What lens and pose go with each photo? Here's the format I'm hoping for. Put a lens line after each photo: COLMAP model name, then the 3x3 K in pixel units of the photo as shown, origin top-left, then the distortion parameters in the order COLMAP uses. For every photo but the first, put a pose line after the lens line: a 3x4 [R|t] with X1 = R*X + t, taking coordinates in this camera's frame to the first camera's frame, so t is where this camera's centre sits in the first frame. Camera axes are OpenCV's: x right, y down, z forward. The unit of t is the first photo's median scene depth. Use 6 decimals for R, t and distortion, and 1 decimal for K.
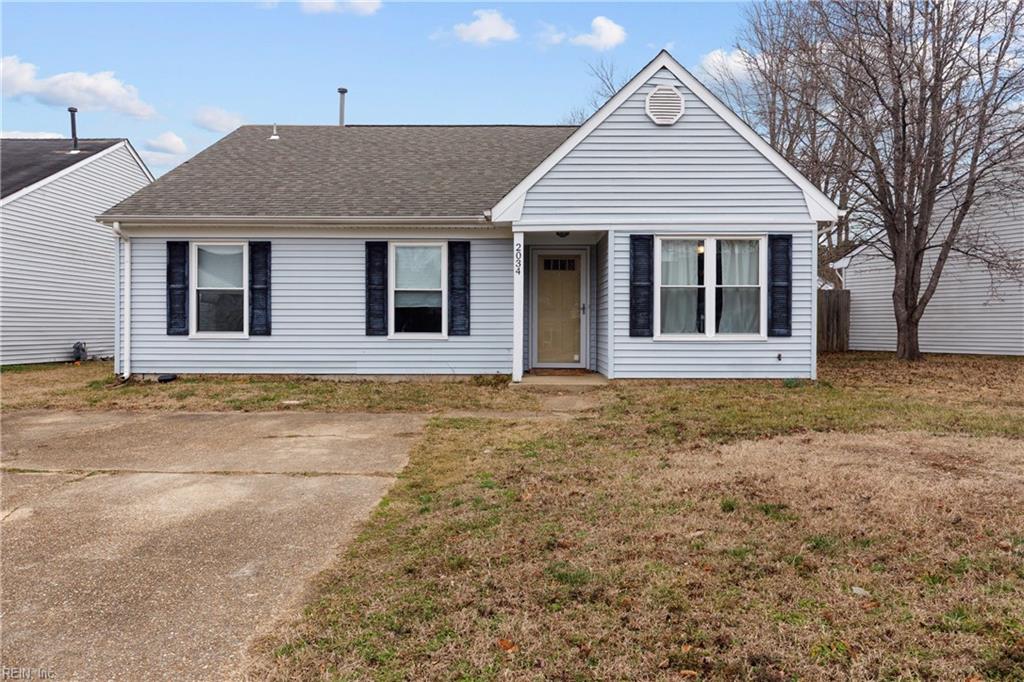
lens RADIAL K [[741.8, 0, 516.2], [0, 741.8, 337.5], [0, 0, 1]] dist [0.007268, 0.001417]
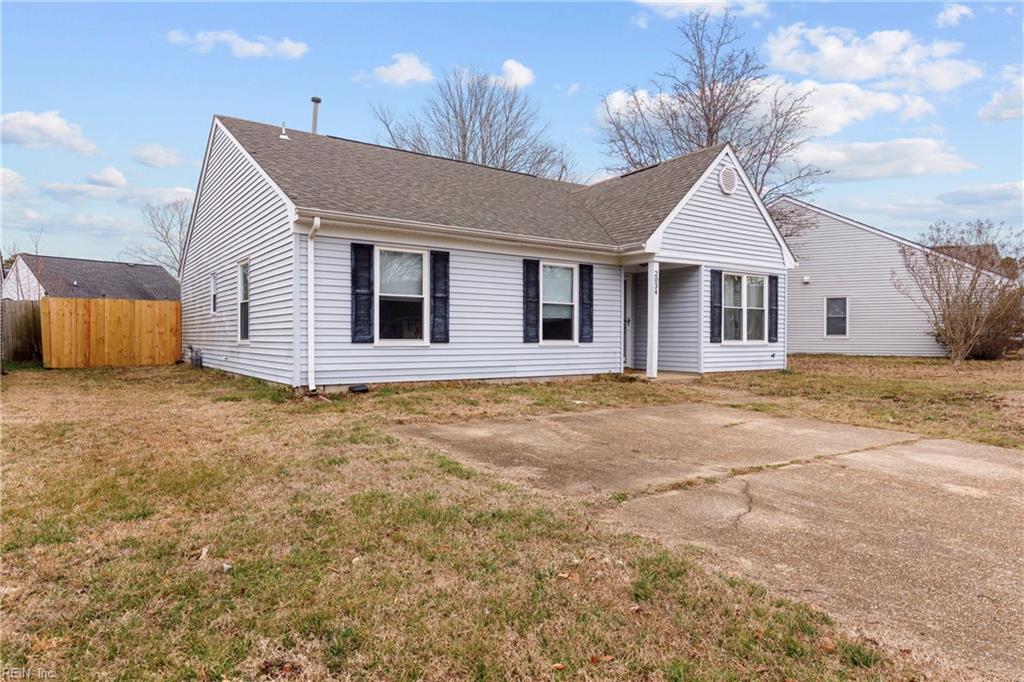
lens RADIAL K [[616.7, 0, 510.8], [0, 616.7, 342.1], [0, 0, 1]] dist [0.004400, 0.000639]
pose [[0.816876, -0.003513, 0.576803, -0.755414], [0.005558, 0.999983, -0.001781, -0.001970], [-0.576787, 0.004661, 0.816881, 0.250232]]
